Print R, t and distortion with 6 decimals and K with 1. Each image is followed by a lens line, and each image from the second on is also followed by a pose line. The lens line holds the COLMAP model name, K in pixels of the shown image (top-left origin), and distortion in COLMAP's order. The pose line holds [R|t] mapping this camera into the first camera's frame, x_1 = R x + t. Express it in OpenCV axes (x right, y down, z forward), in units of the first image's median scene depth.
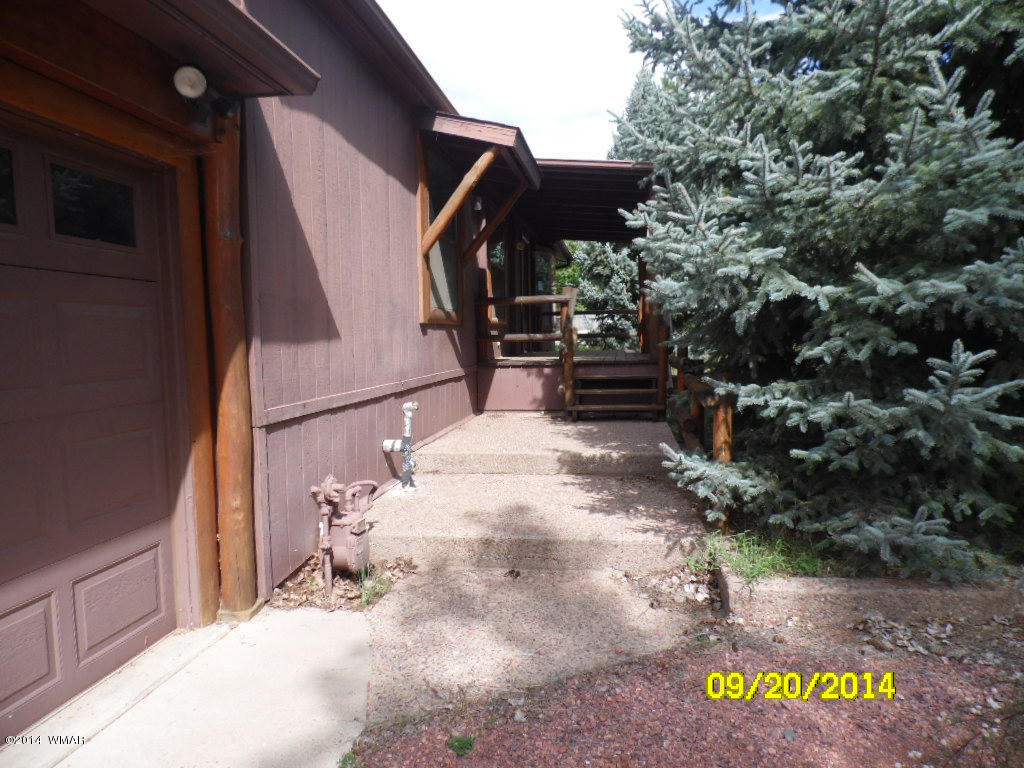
lens RADIAL K [[679.4, 0, 510.9], [0, 679.4, 383.7], [0, 0, 1]] dist [0.000014, -0.007445]
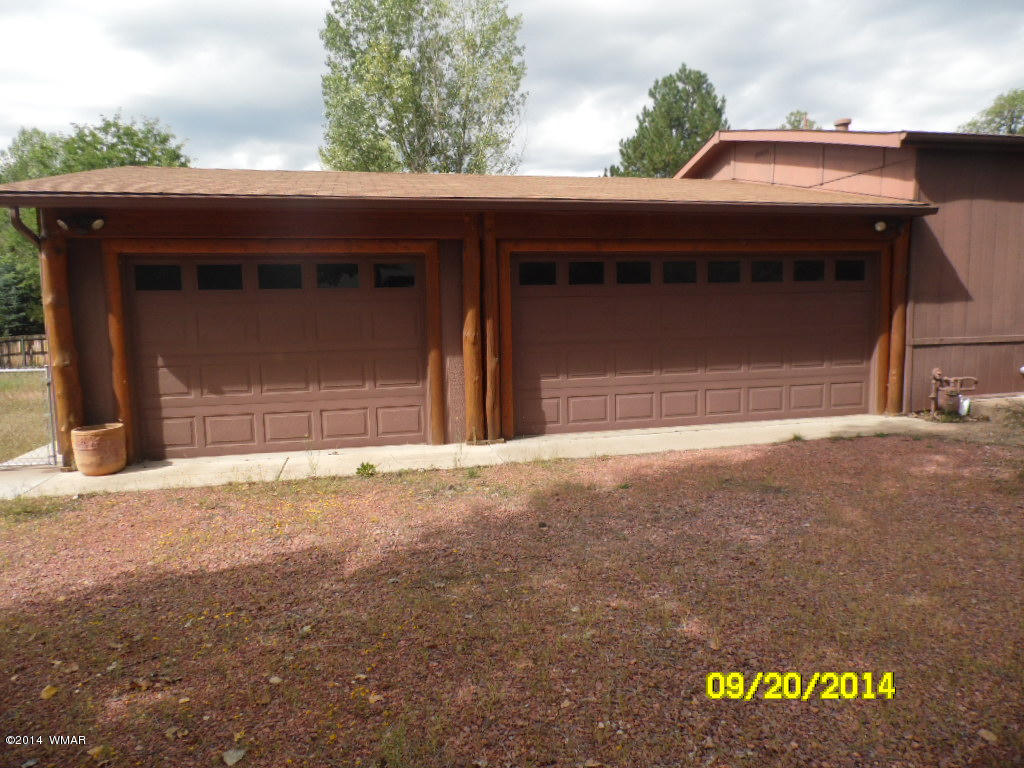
lens RADIAL K [[679.4, 0, 510.9], [0, 679.4, 383.7], [0, 0, 1]] dist [0.000014, -0.007445]
pose [[0.372219, 0.105276, -0.922155, 0.916552], [-0.046082, 0.994417, 0.094925, 0.021332], [0.927000, 0.007162, 0.374993, -0.853189]]
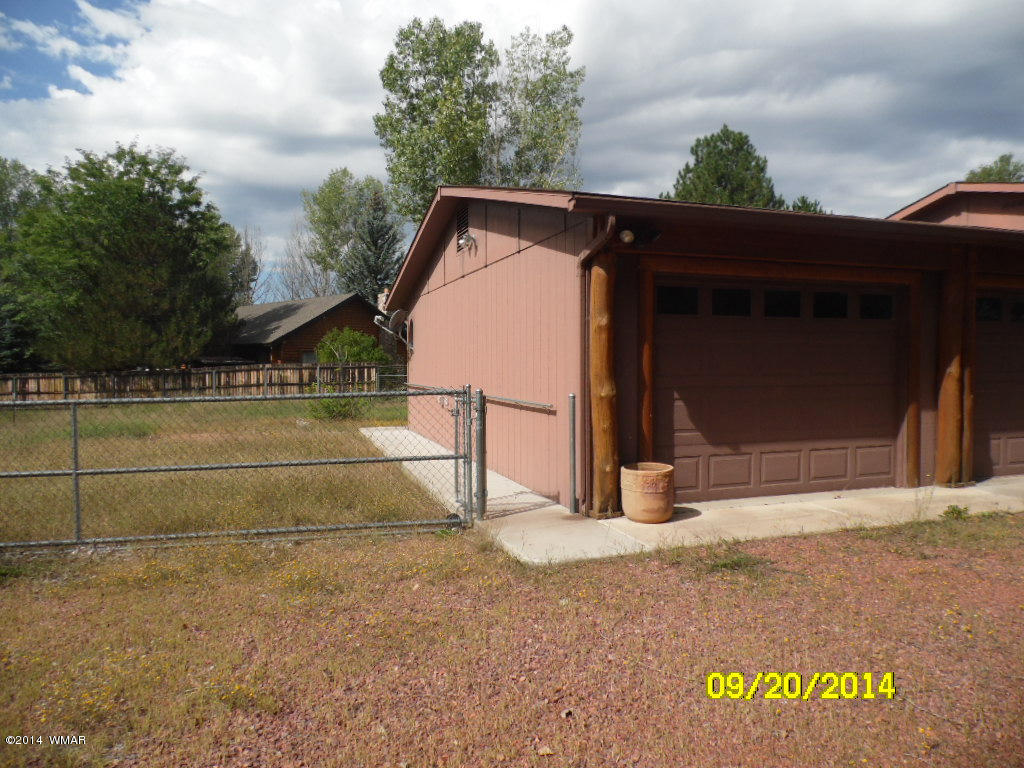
lens RADIAL K [[679.4, 0, 510.9], [0, 679.4, 383.7], [0, 0, 1]] dist [0.000014, -0.007445]
pose [[0.473522, 0.044455, -0.879660, 0.347546], [-0.063892, 0.997828, 0.016034, 0.116702], [0.878462, 0.048611, 0.475333, -1.794312]]
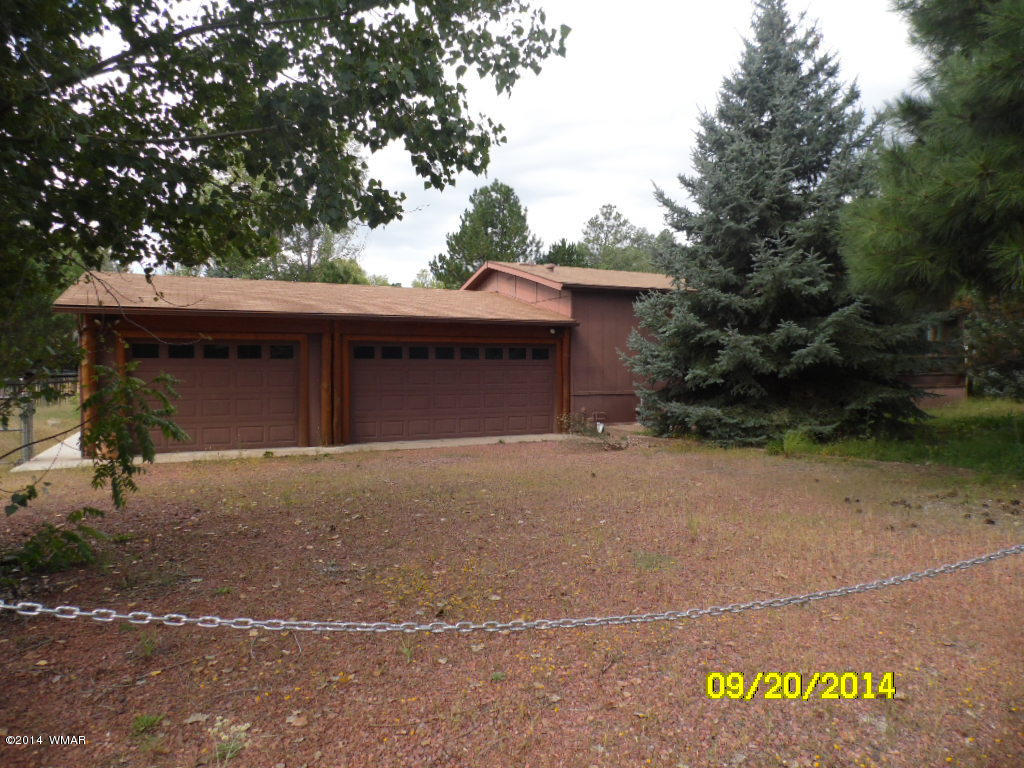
lens RADIAL K [[679.4, 0, 510.9], [0, 679.4, 383.7], [0, 0, 1]] dist [0.000014, -0.007445]
pose [[0.568819, 0.031996, -0.821840, 2.062300], [-0.061335, 0.998111, -0.003593, 0.017238], [0.820172, 0.052451, 0.569707, -1.283557]]
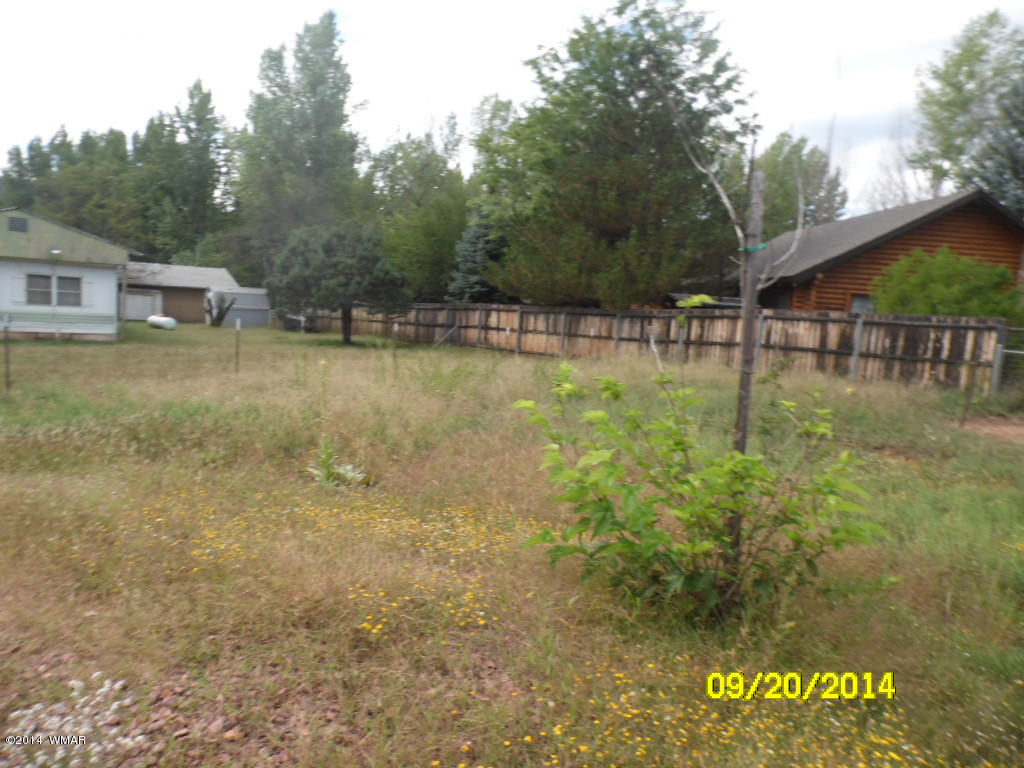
lens RADIAL K [[679.4, 0, 510.9], [0, 679.4, 383.7], [0, 0, 1]] dist [0.000014, -0.007445]
pose [[-0.328334, 0.114368, -0.937612, -2.326105], [-0.119431, 0.979649, 0.161318, 0.147779], [0.936981, 0.164946, -0.307993, -0.947937]]
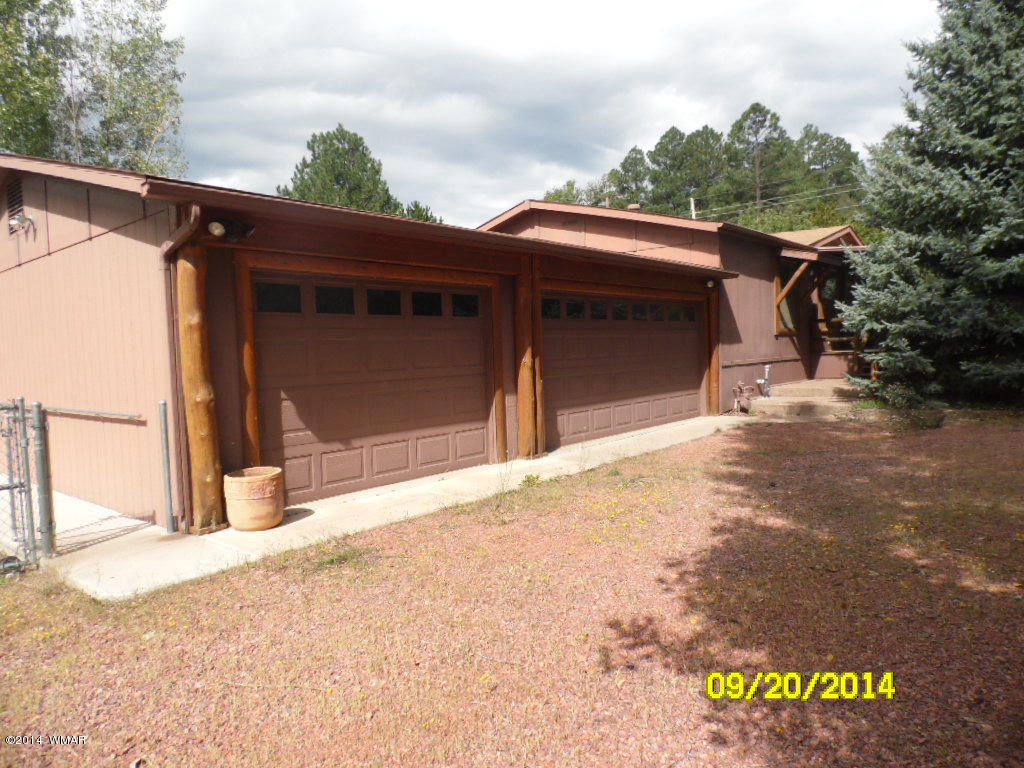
lens RADIAL K [[679.4, 0, 510.9], [0, 679.4, 383.7], [0, 0, 1]] dist [0.000014, -0.007445]
pose [[0.852752, 0.013119, -0.522151, 0.376345], [-0.015348, 0.999882, 0.000056, 0.111641], [0.522090, 0.007966, 0.852853, -1.761007]]
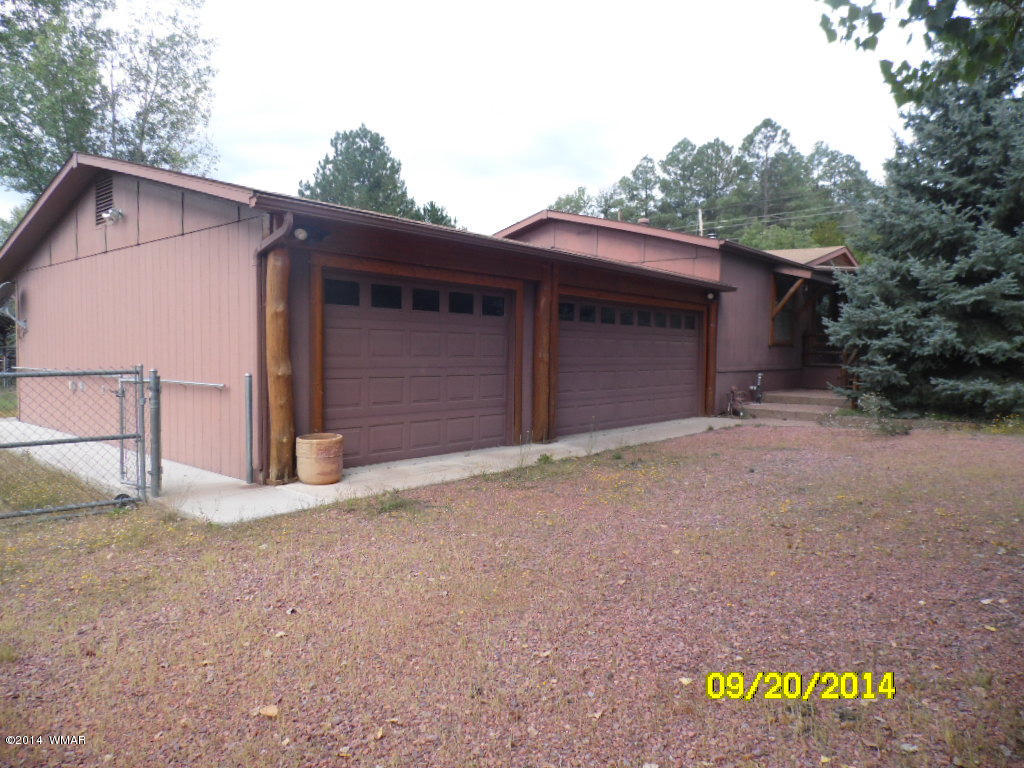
lens RADIAL K [[679.4, 0, 510.9], [0, 679.4, 383.7], [0, 0, 1]] dist [0.000014, -0.007445]
pose [[0.850942, 0.053322, -0.522547, 0.448273], [-0.062740, 0.998030, -0.000328, 0.133872], [0.521500, 0.033063, 0.852611, -1.964697]]
